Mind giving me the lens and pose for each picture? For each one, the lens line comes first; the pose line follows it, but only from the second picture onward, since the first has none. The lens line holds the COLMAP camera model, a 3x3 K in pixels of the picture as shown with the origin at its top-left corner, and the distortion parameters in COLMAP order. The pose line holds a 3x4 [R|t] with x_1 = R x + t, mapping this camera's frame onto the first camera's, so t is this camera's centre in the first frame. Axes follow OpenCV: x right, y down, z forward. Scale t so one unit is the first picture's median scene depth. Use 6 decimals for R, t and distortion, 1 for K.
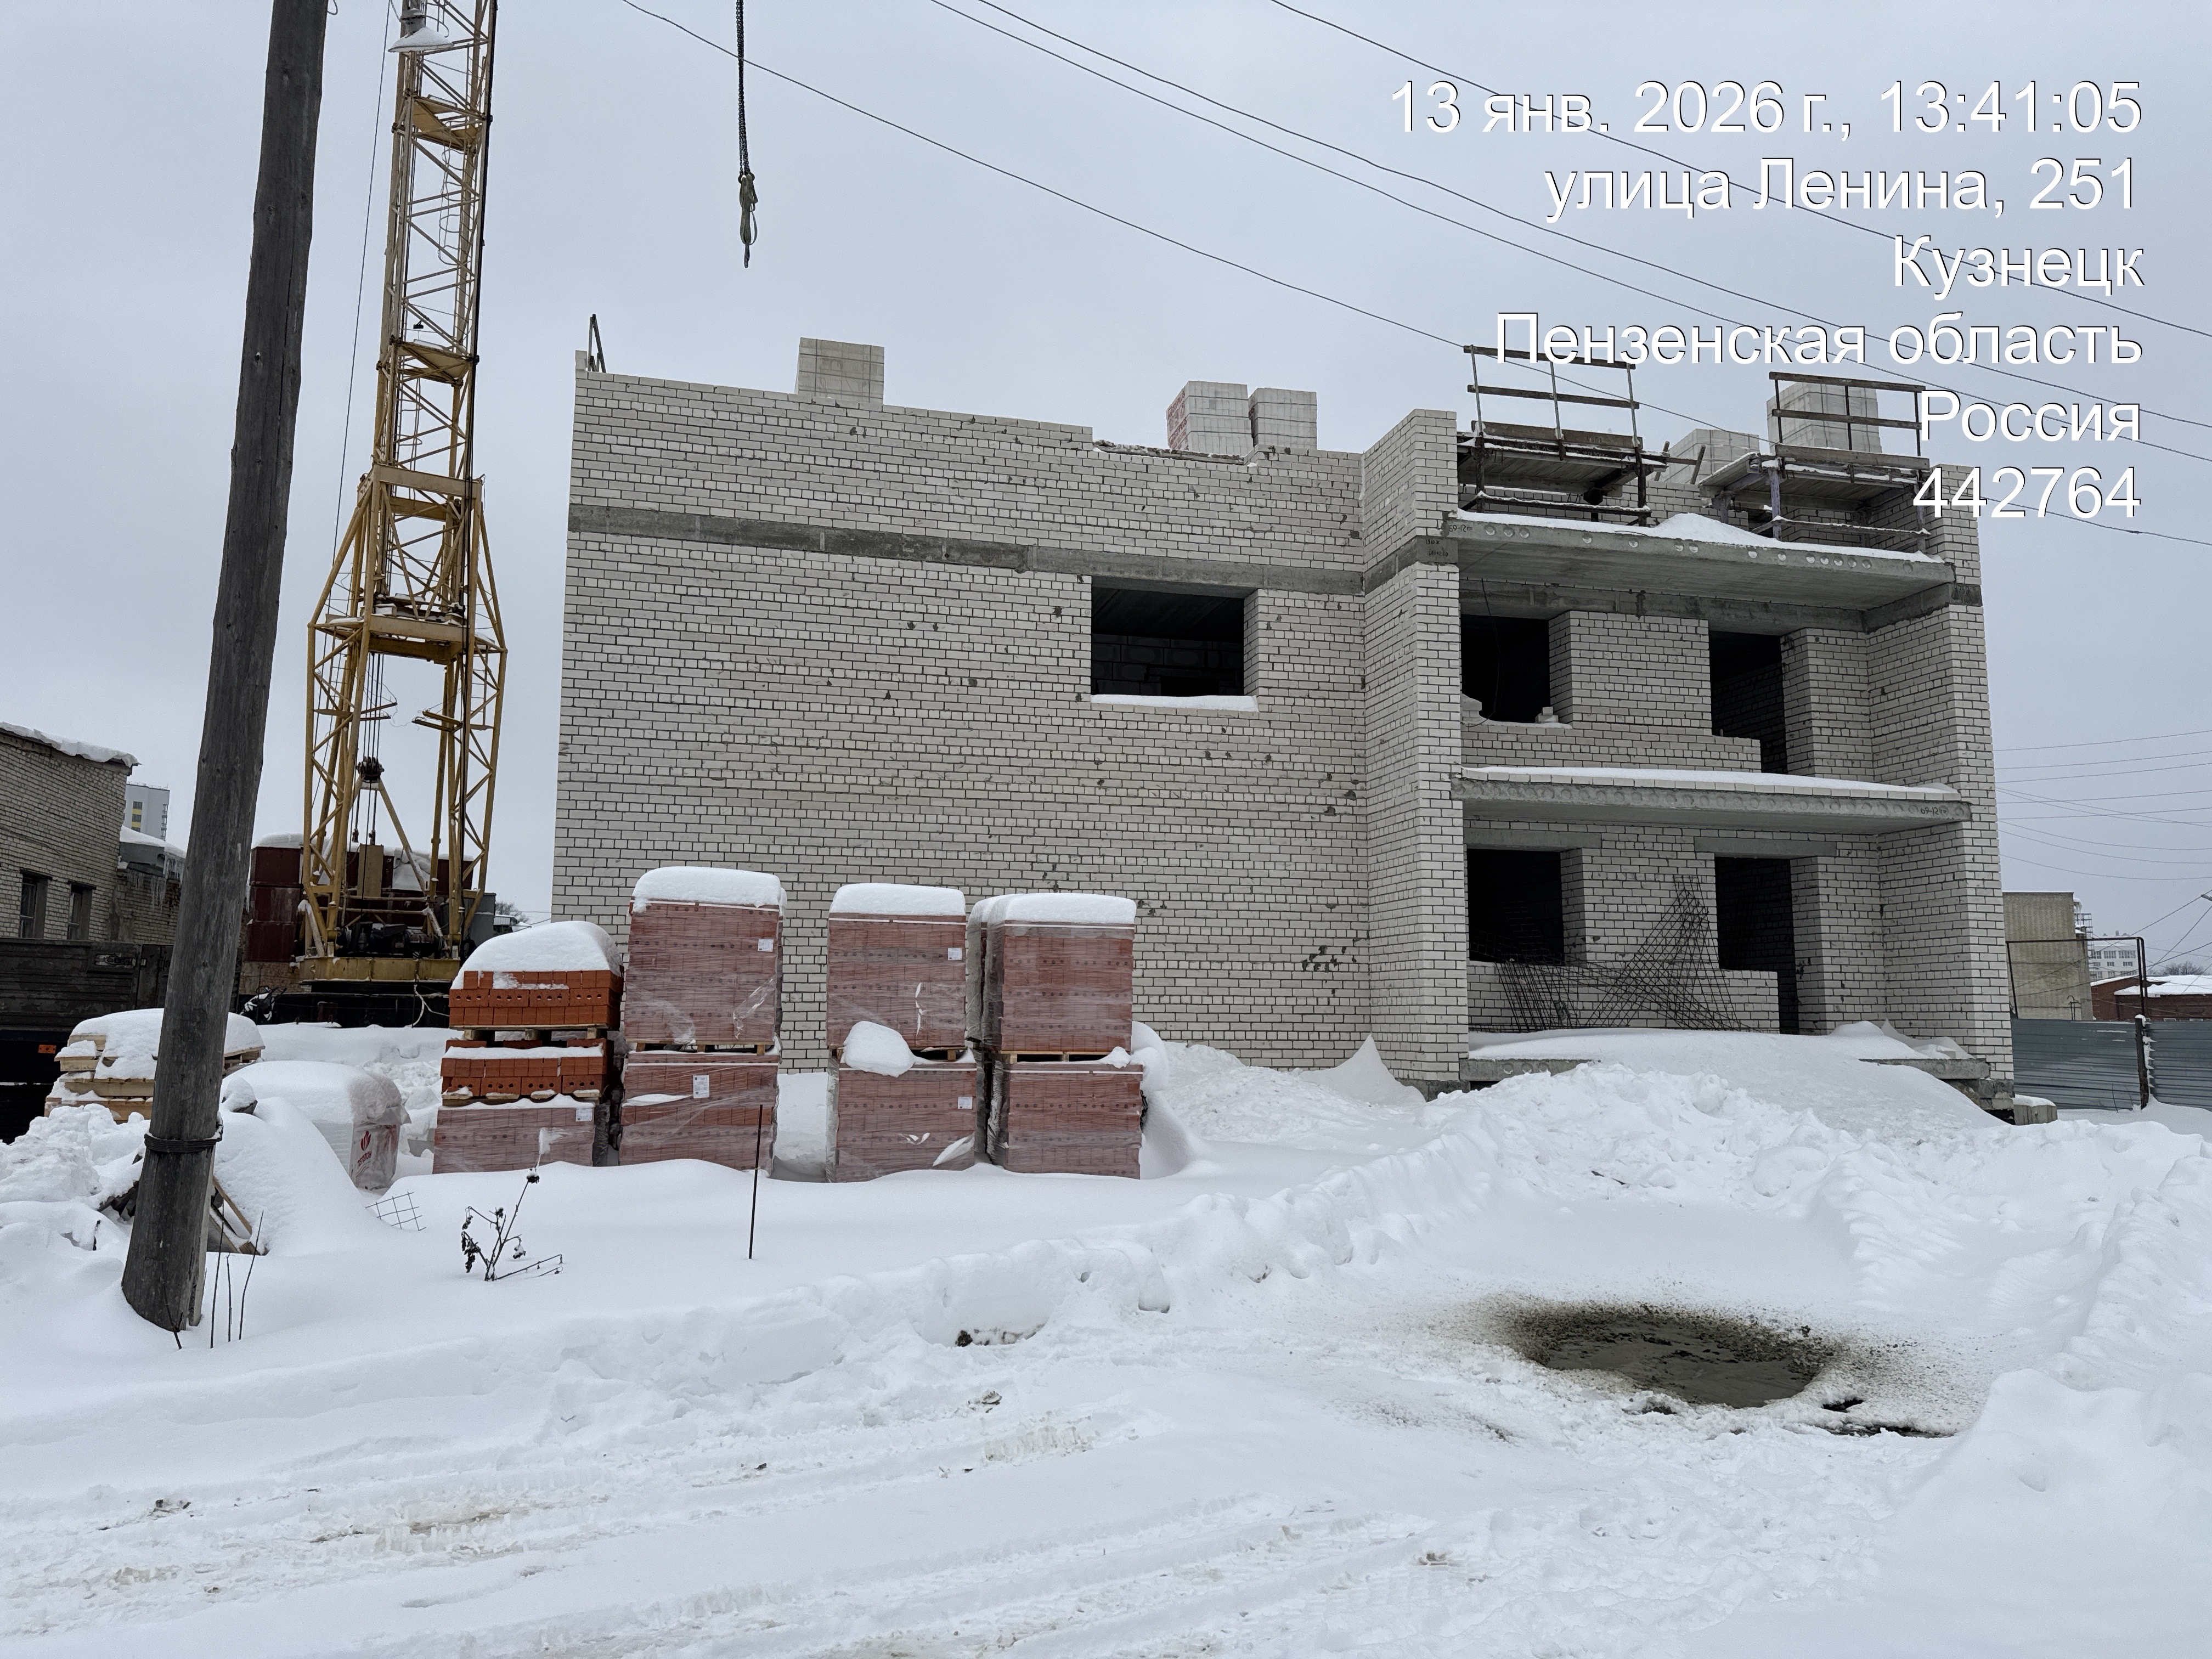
lens RADIAL K [[1542.1, 0, 1112.2], [0, 1542.1, 835.1], [0, 0, 1]] dist [0.145131, -0.226256]
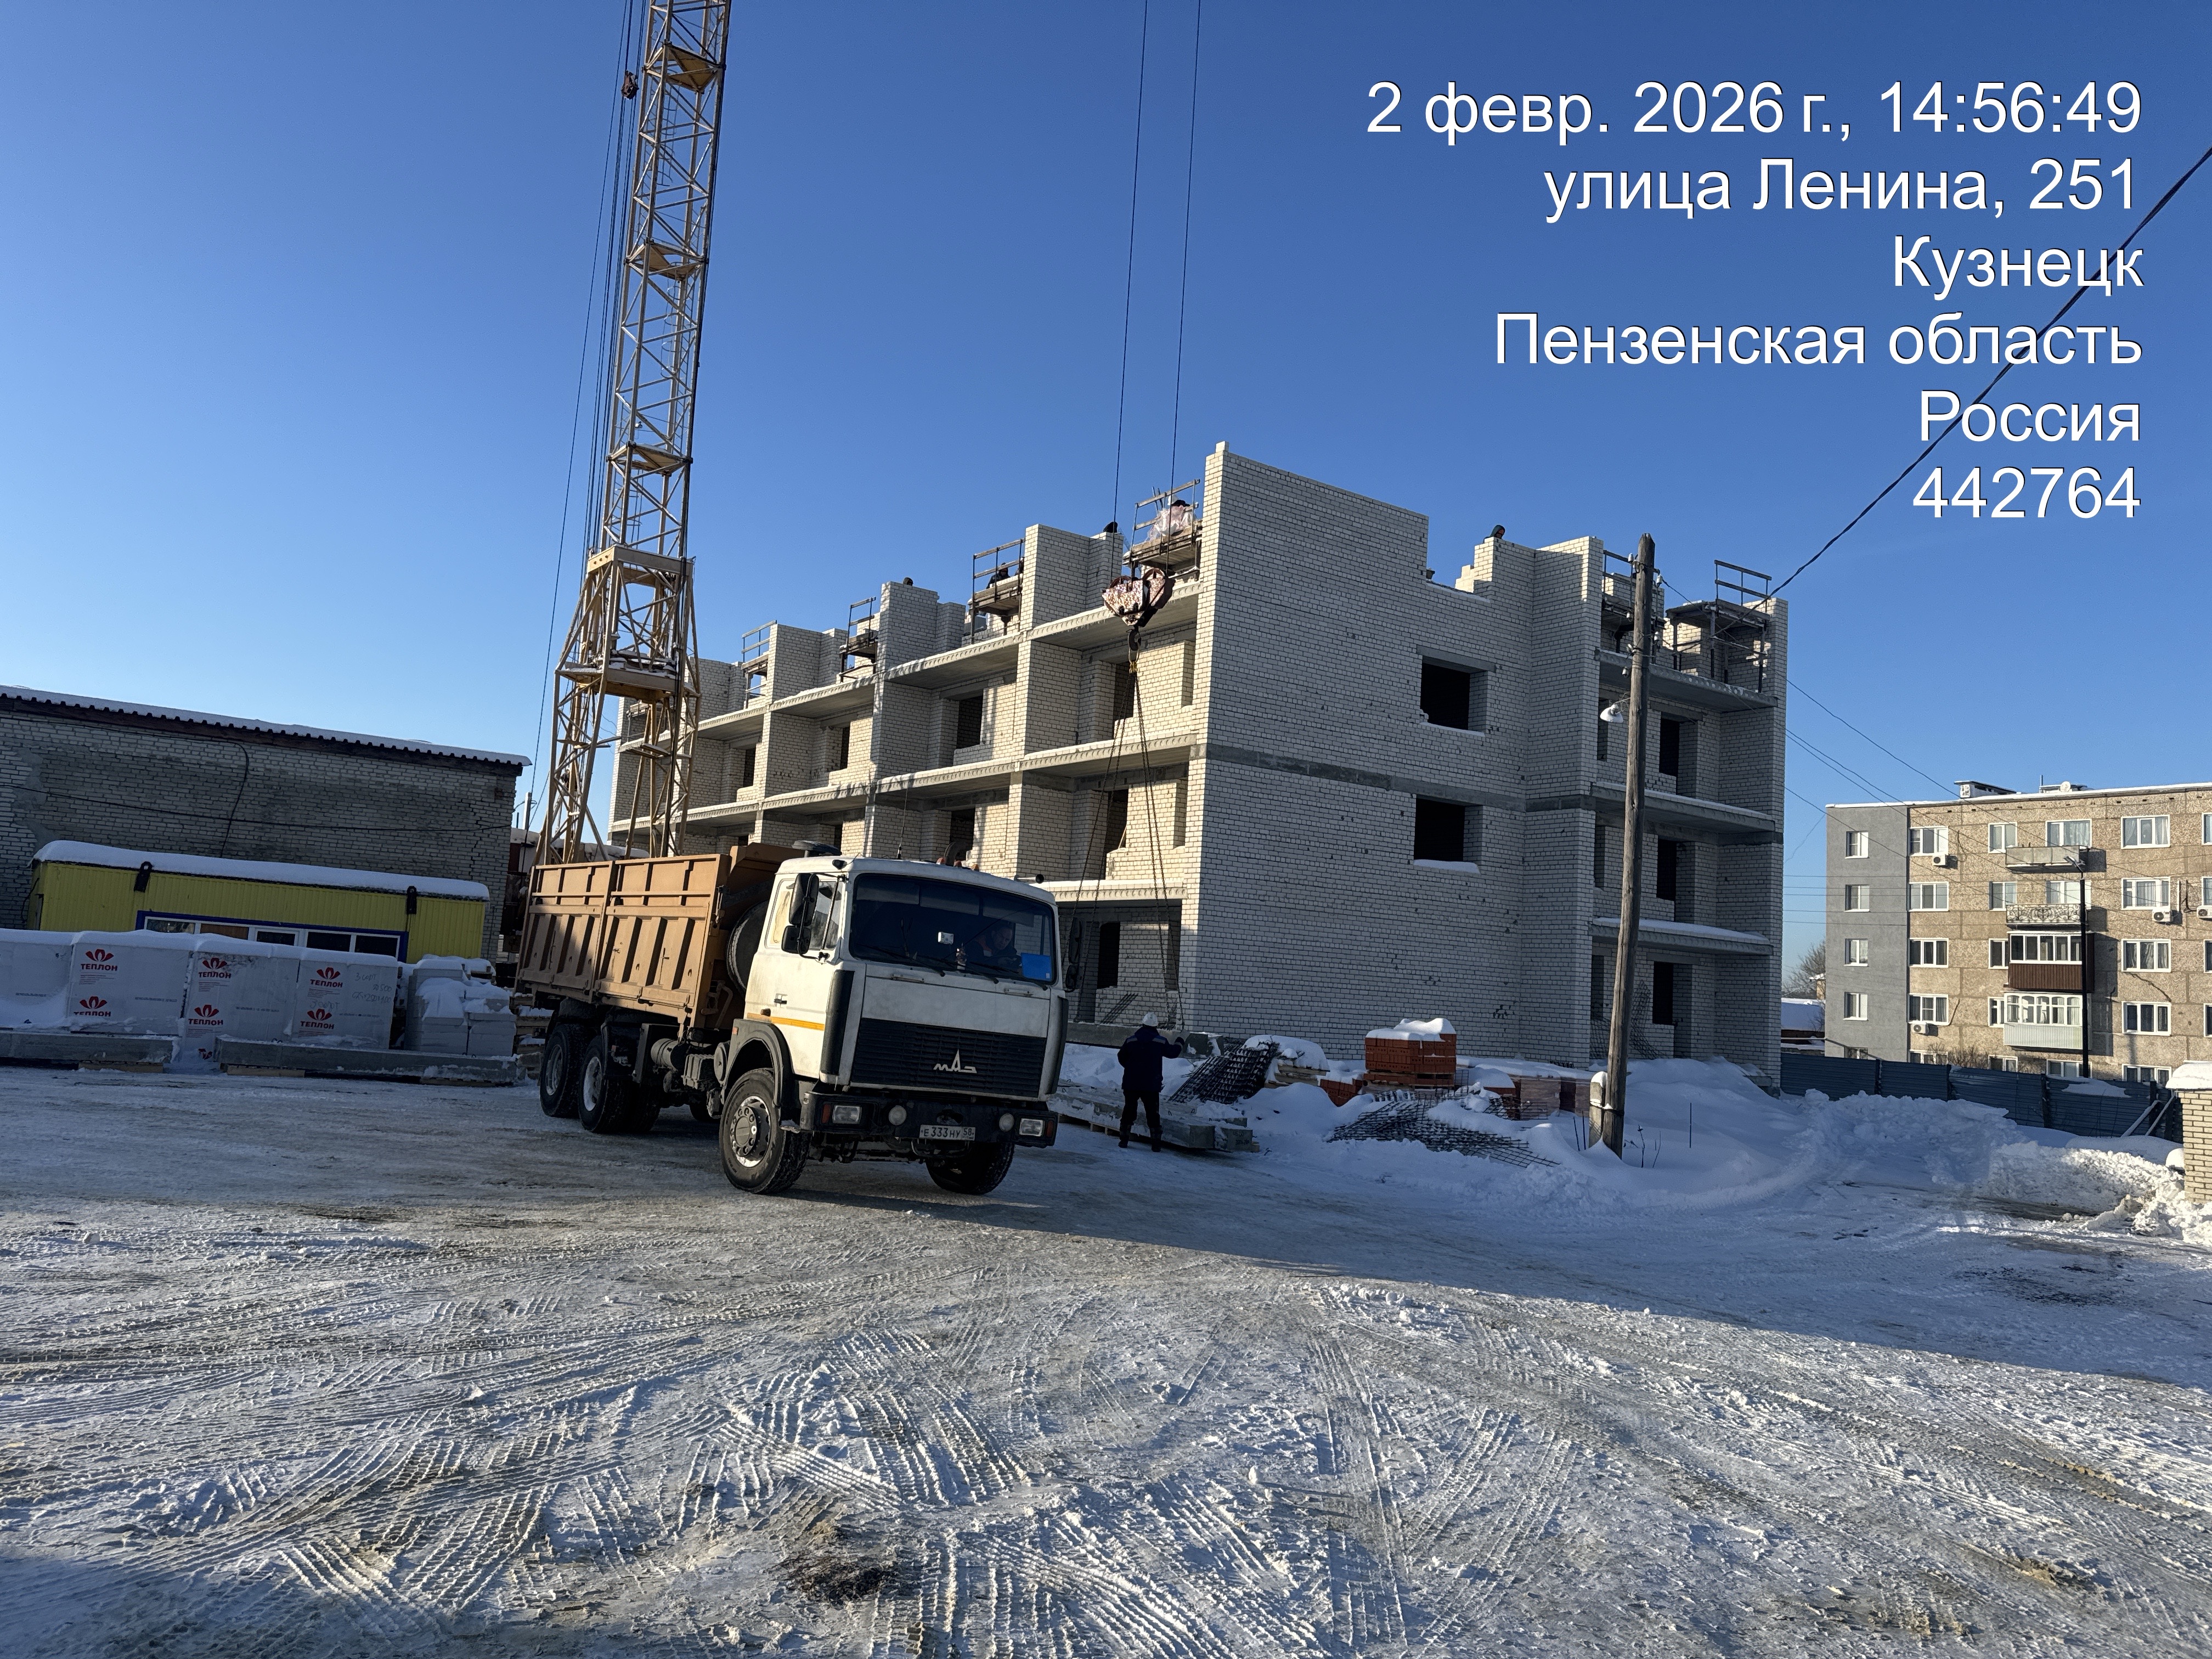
lens RADIAL K [[1549.4, 0, 1106.0], [0, 1549.4, 829.5], [0, 0, 1]] dist [0.139834, -0.219538]
pose [[0.931035, 0.085421, 0.354792, -0.928138], [-0.093609, 0.995591, 0.005942, -0.097747], [-0.352720, -0.038744, 0.934927, -0.530051]]
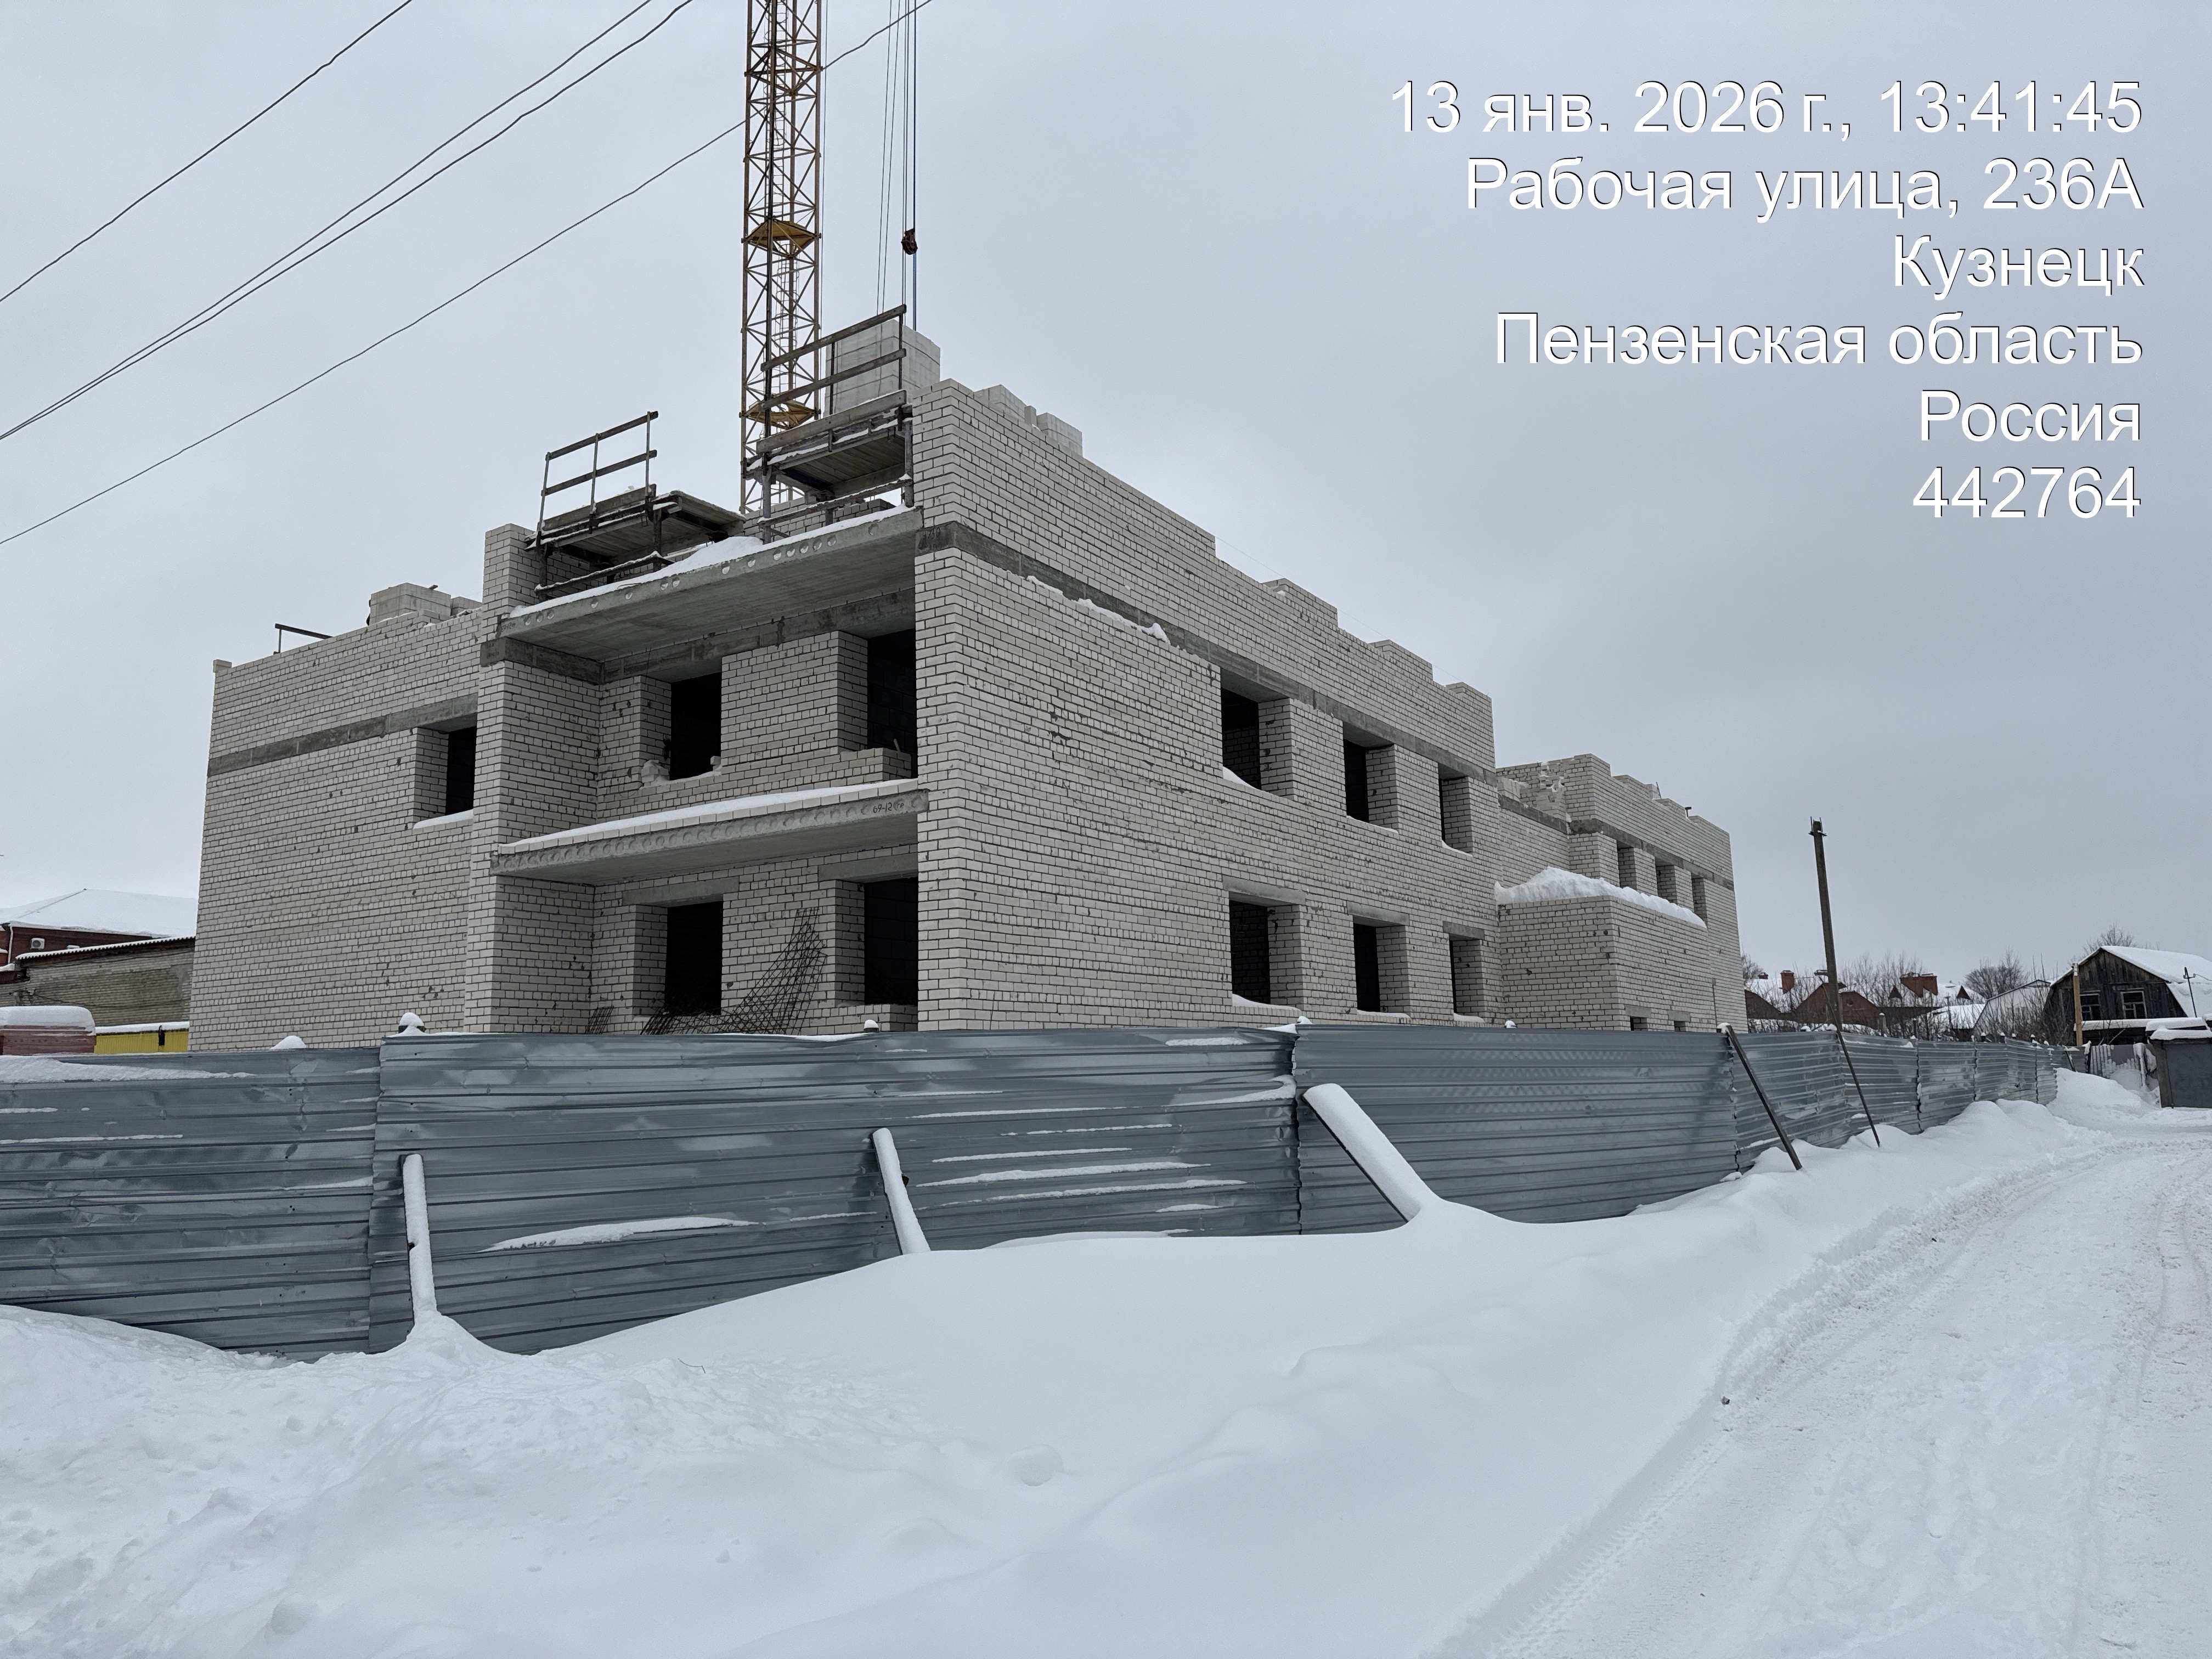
lens RADIAL K [[1542.1, 0, 1112.2], [0, 1542.1, 835.1], [0, 0, 1]] dist [0.145131, -0.226256]
pose [[0.678984, -0.139831, -0.720713, 1.186612], [0.114781, 0.989841, -0.083910, 0.082518], [0.725124, -0.025751, 0.688136, 0.503472]]
